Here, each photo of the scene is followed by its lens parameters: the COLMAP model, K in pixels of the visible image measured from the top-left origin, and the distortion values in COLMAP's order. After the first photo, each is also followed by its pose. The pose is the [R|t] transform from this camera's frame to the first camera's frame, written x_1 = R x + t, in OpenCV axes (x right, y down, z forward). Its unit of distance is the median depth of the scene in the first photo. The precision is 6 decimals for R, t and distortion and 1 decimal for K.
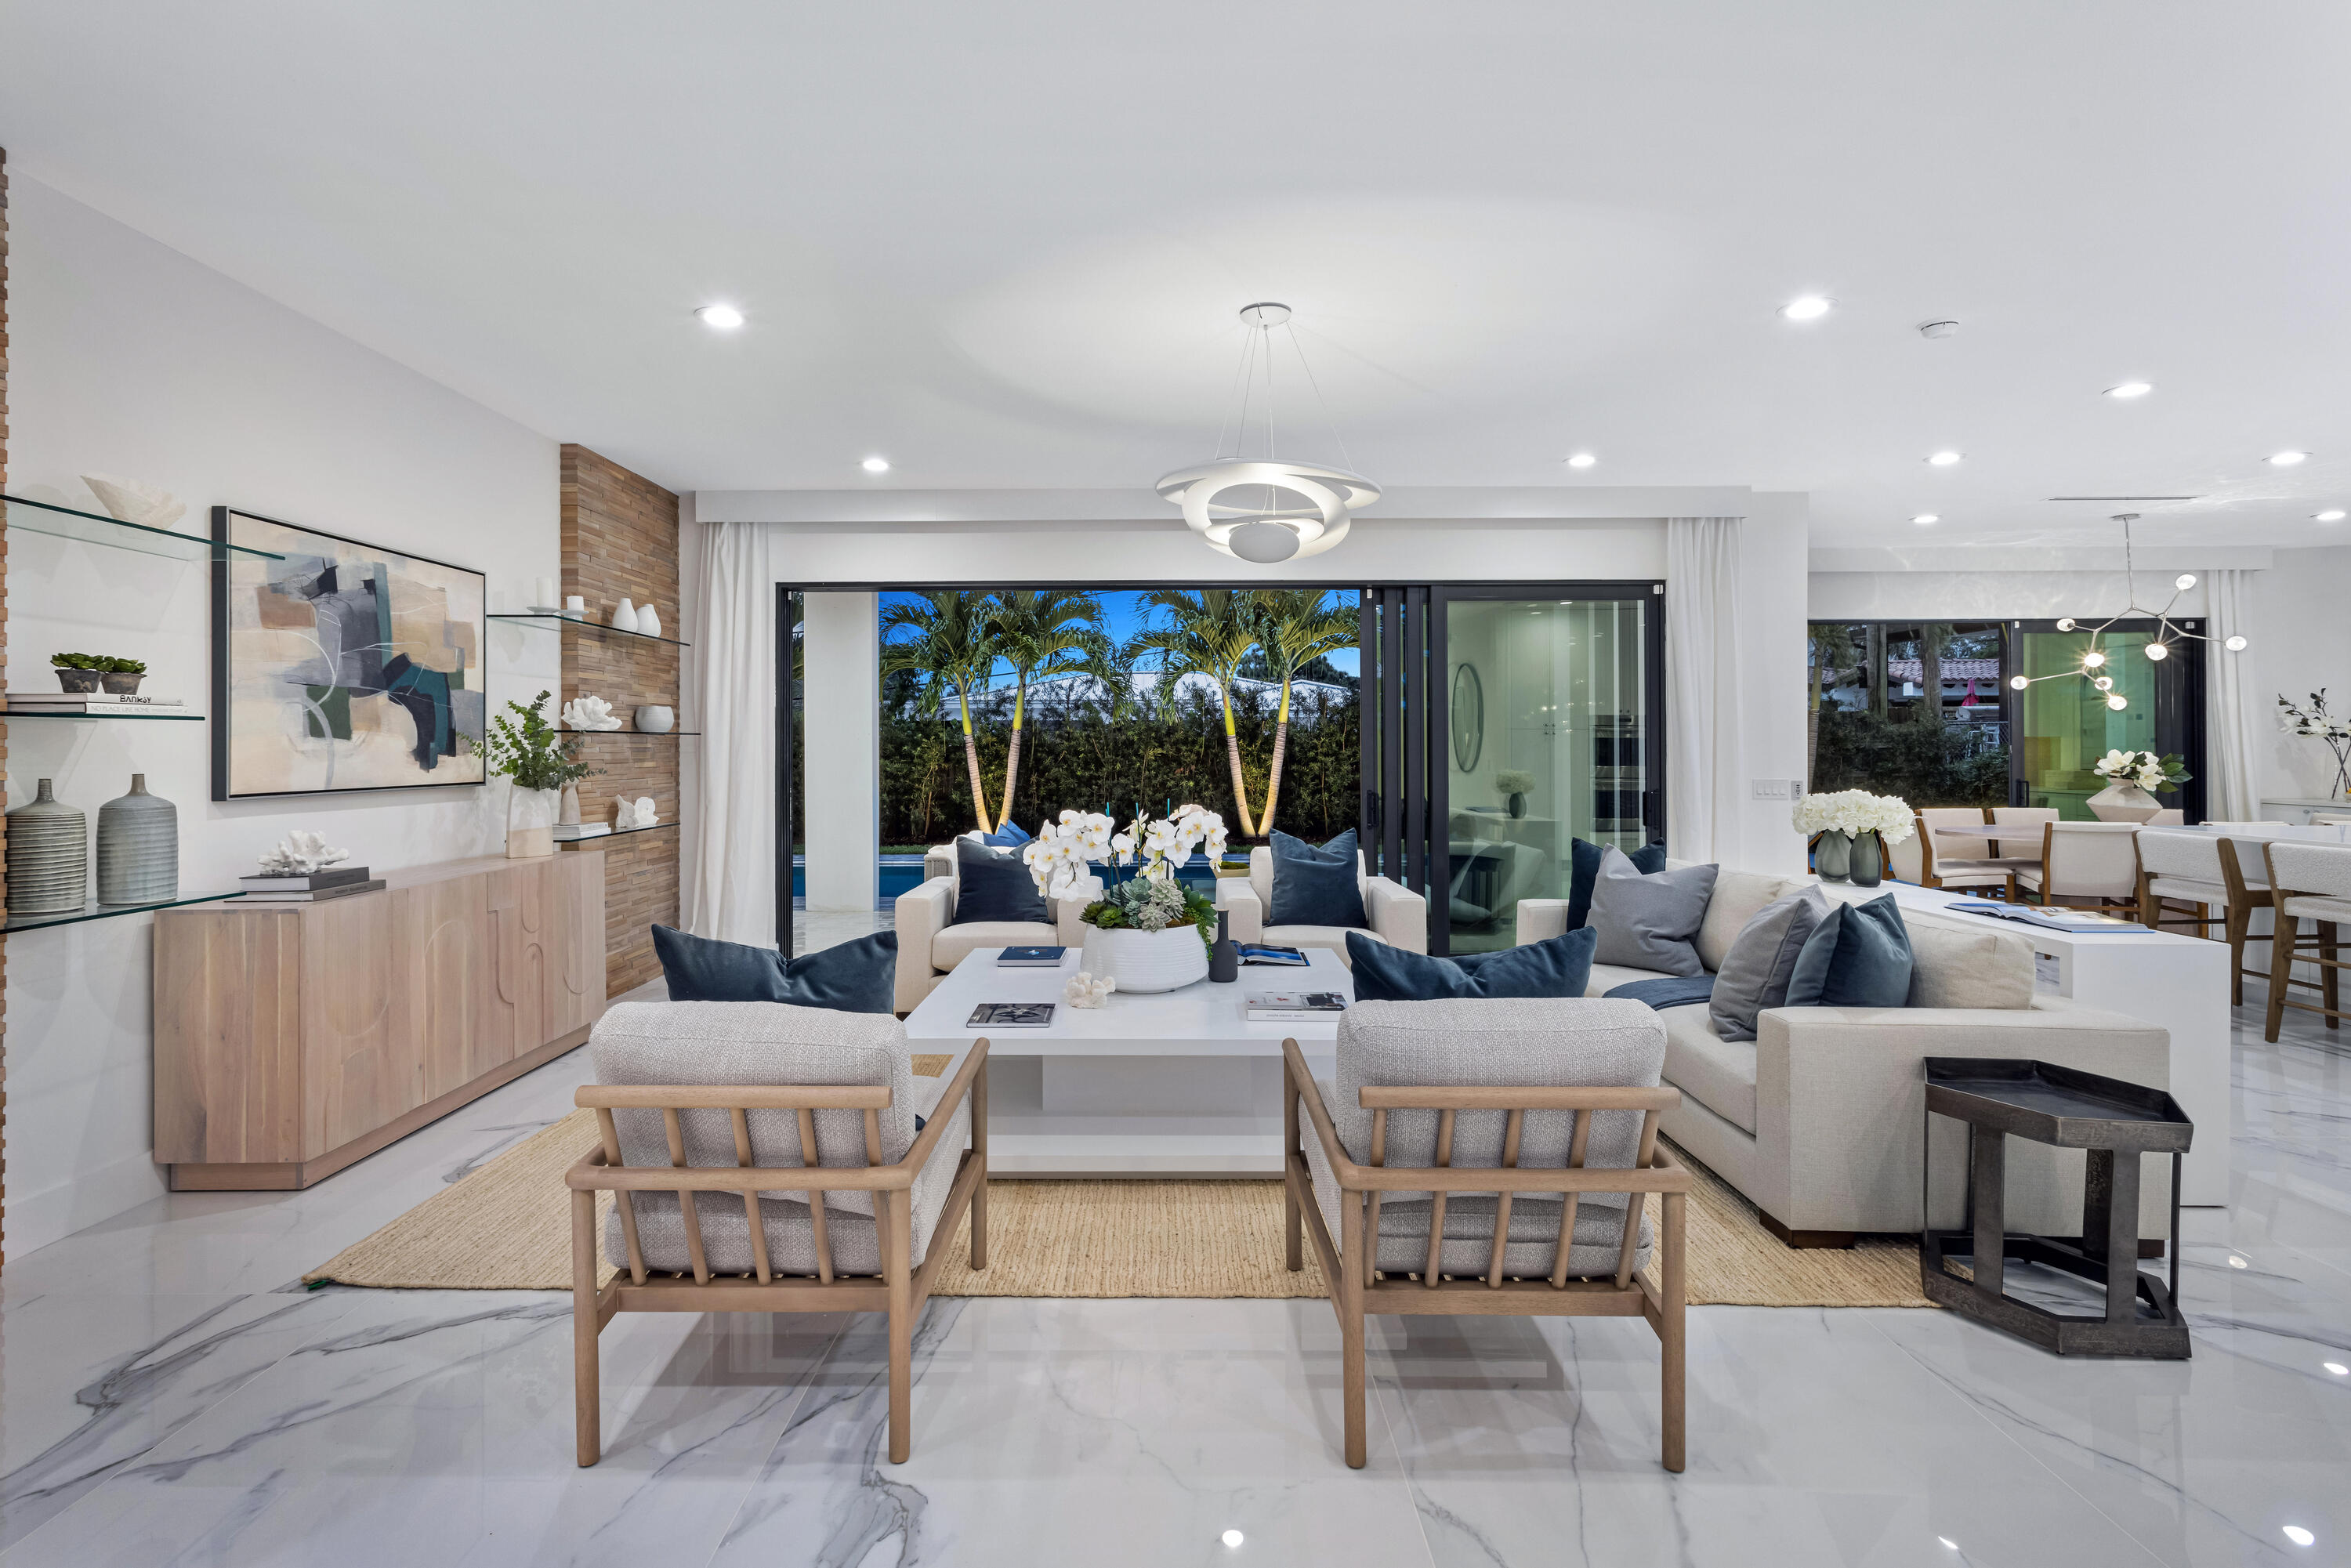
lens RADIAL K [[1133.1, 0, 1156.0], [0, 1133.1, 760.4], [0, 0, 1]] dist [-0.005833, 0.001883]
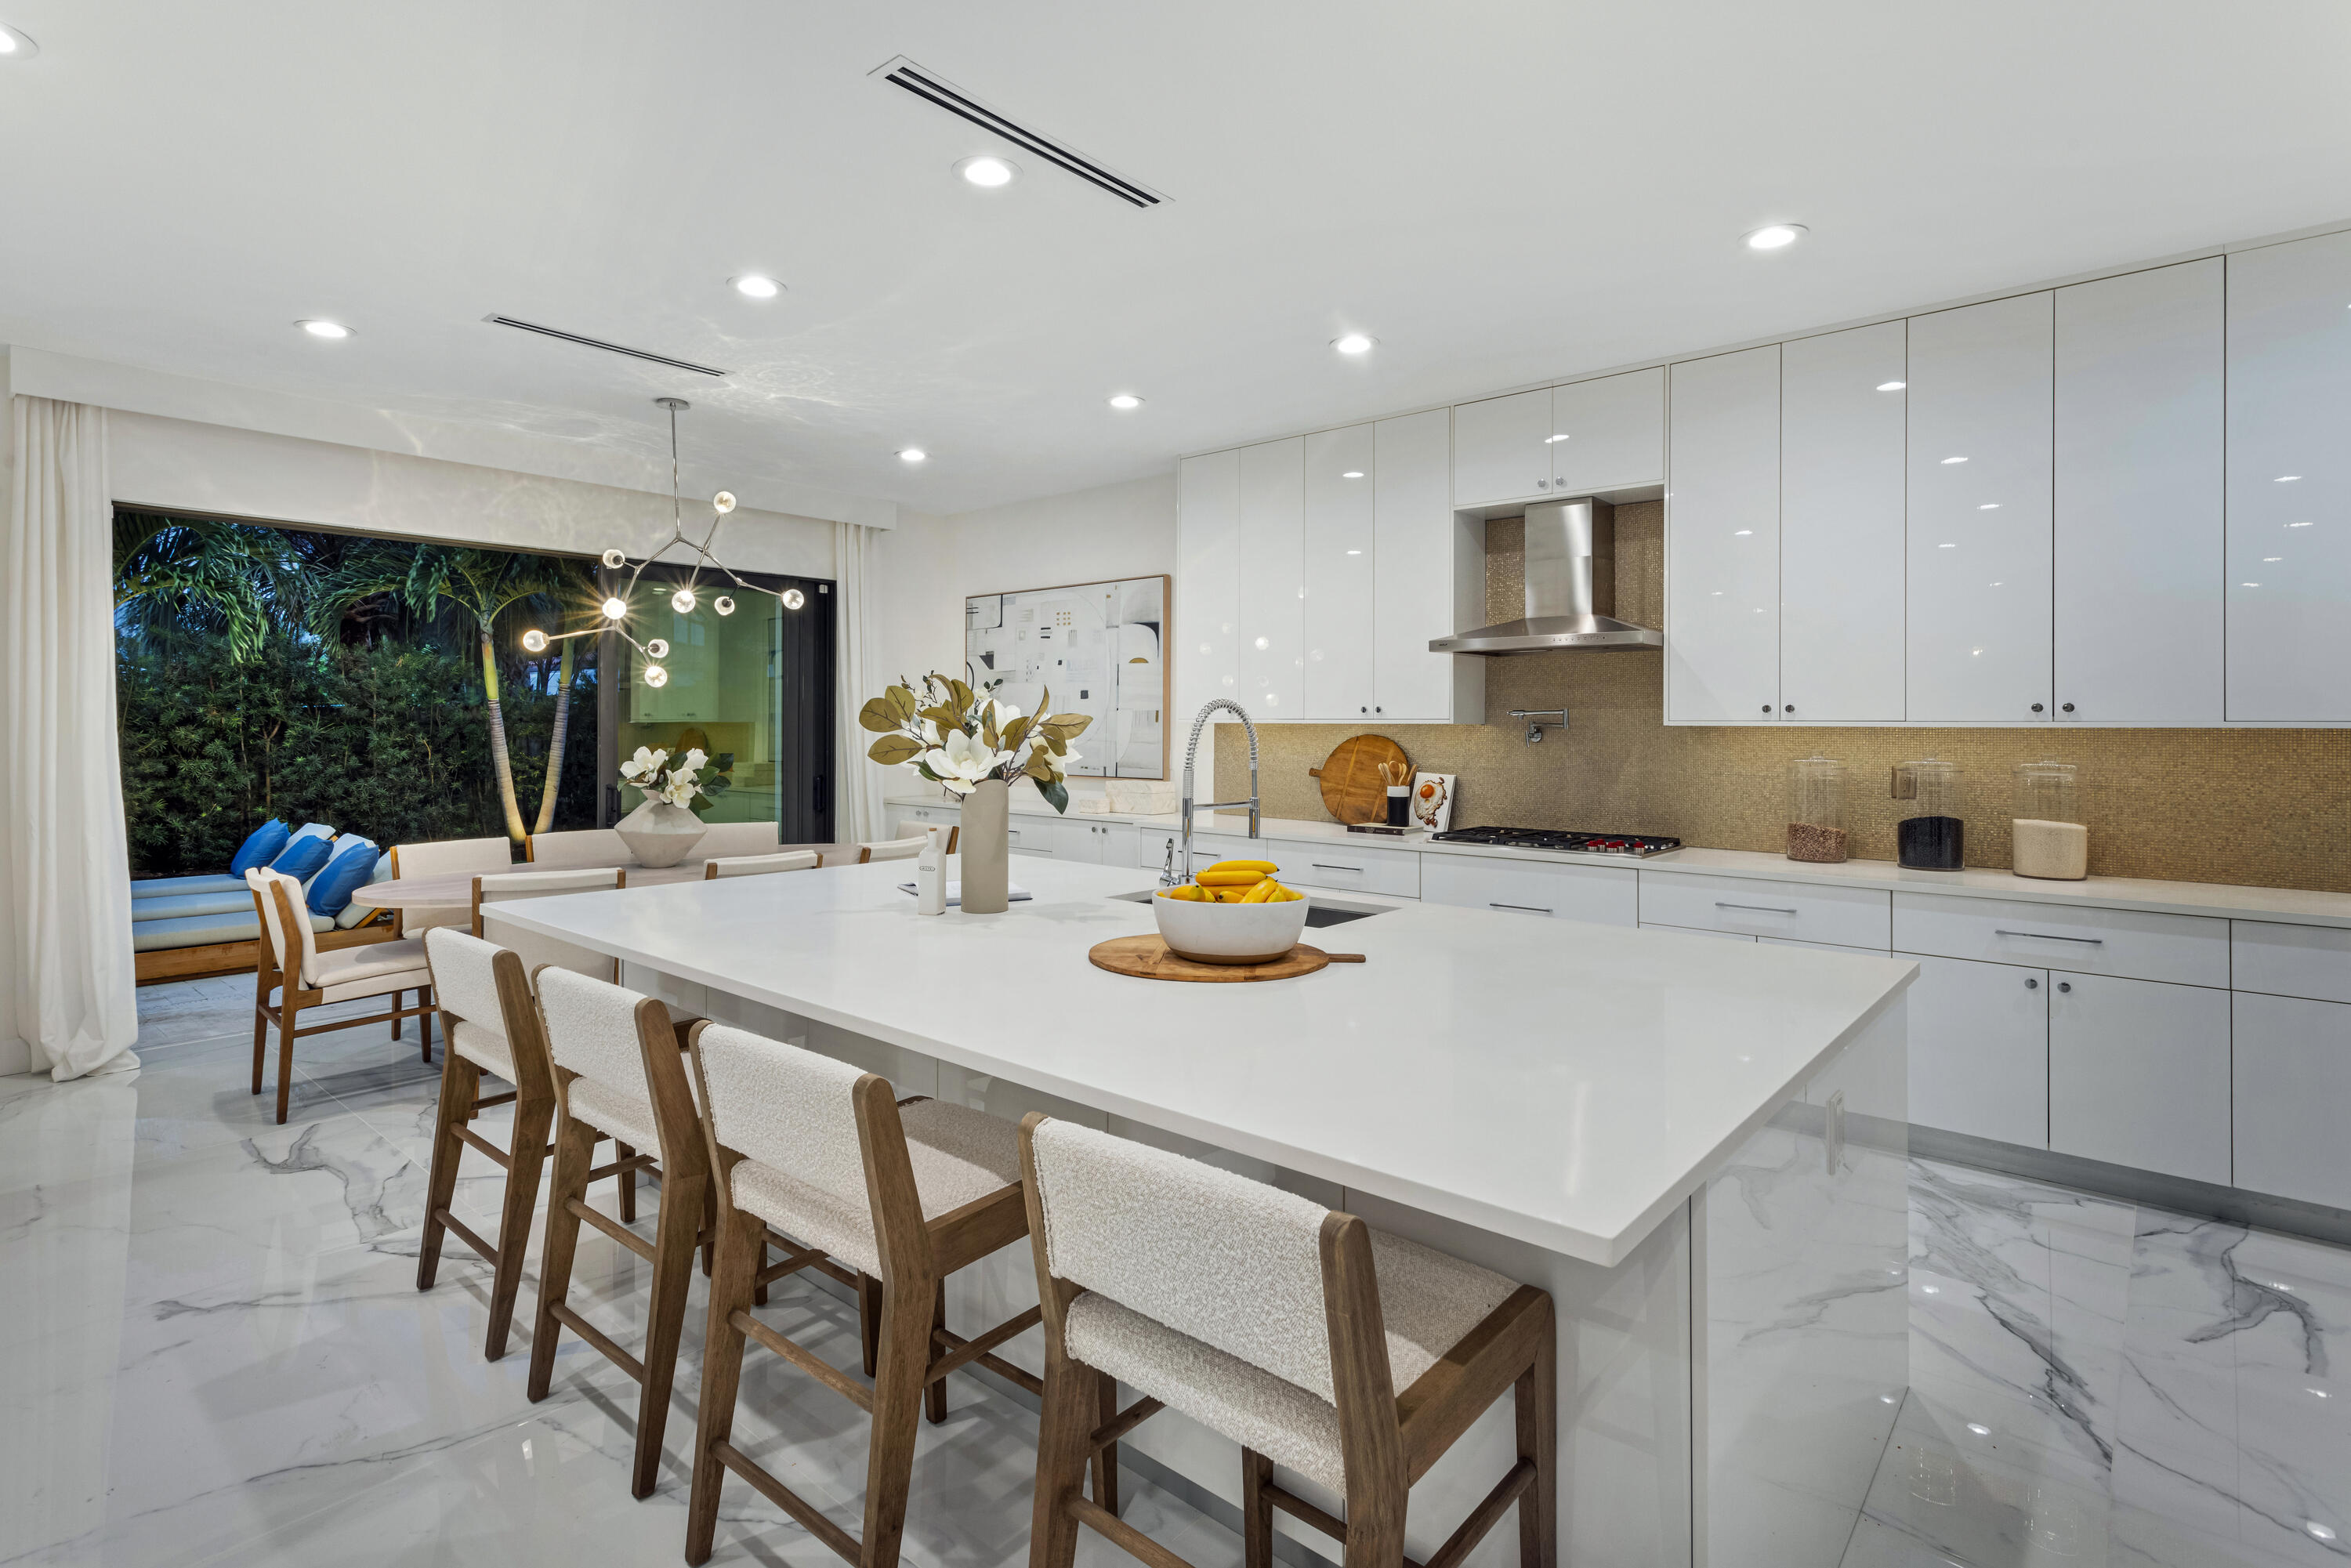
lens RADIAL K [[1133.1, 0, 1148.6], [0, 1133.1, 737.8], [0, 0, 1]] dist [-0.005833, 0.001883]
pose [[0.650458, -0.003371, 0.759535, 0.679861], [0.004817, 0.999988, 0.000314, -0.016585], [-0.759527, 0.003454, 0.650467, 0.439403]]
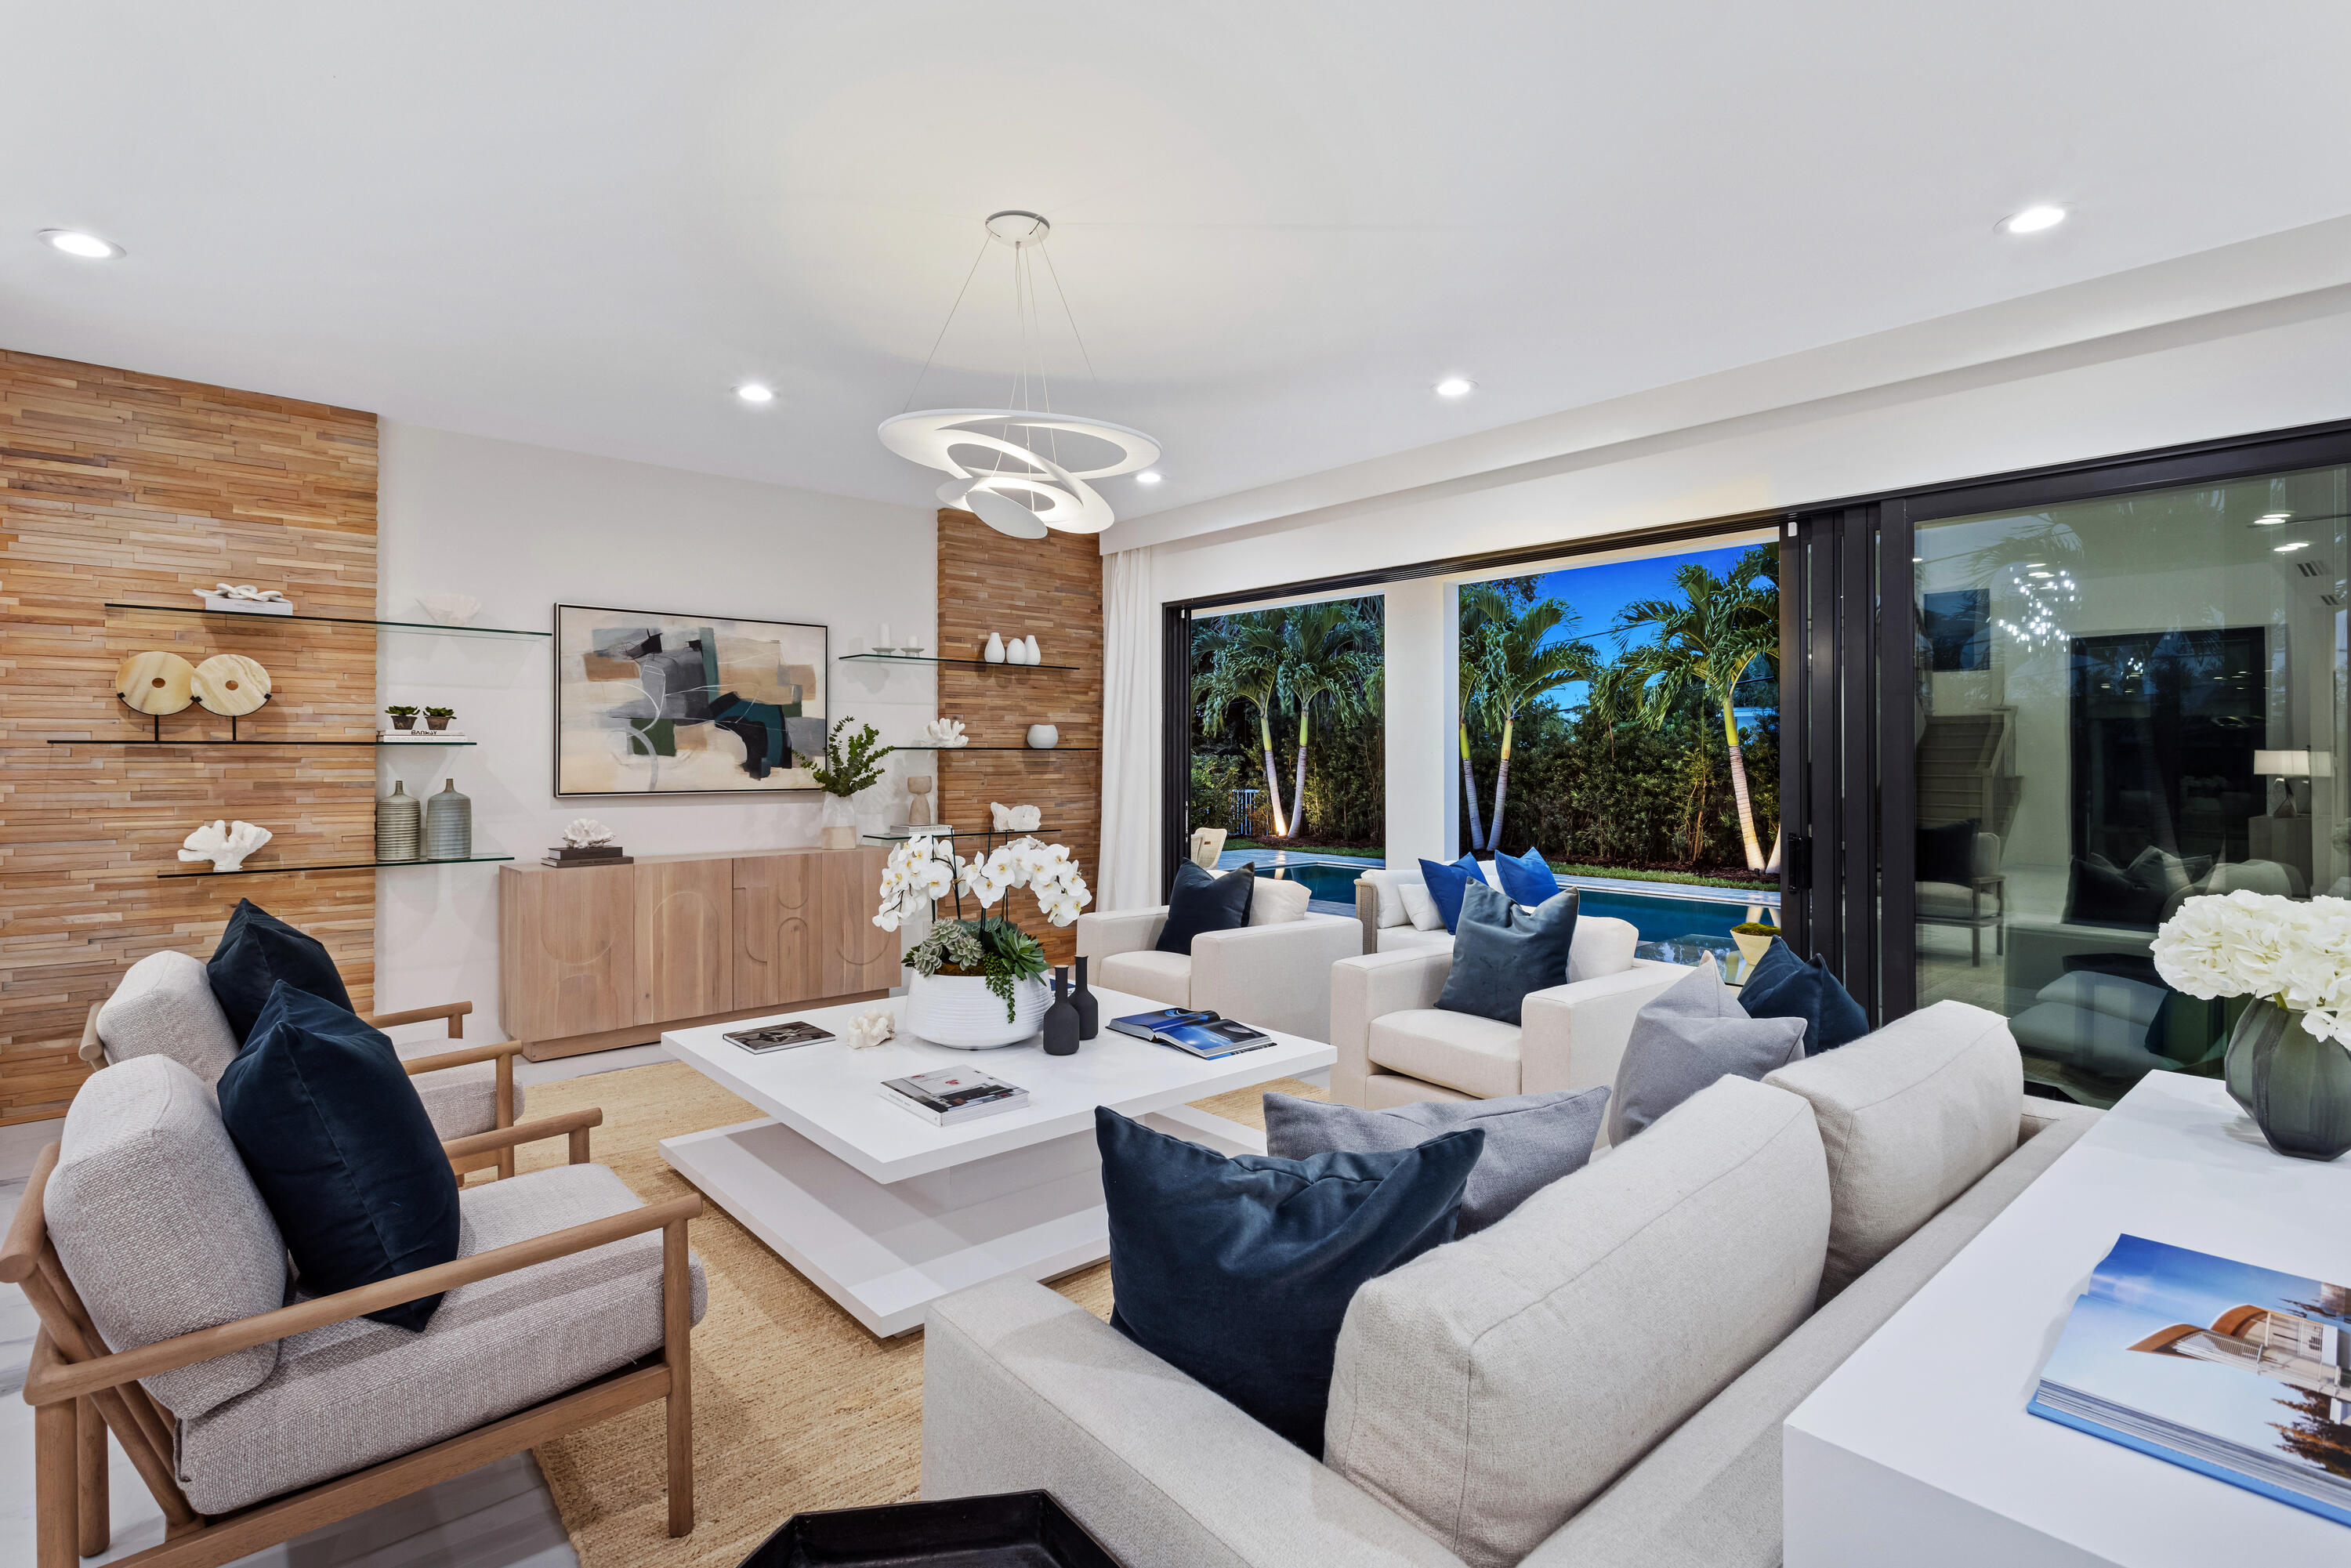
lens RADIAL K [[1133.1, 0, 1168.9], [0, 1133.1, 763.0], [0, 0, 1]] dist [-0.005833, 0.001883]
pose [[0.665617, 0.005494, -0.746273, 0.512781], [-0.010962, 0.999937, -0.002416, -0.009092], [0.746213, 0.009789, 0.665635, 0.362037]]
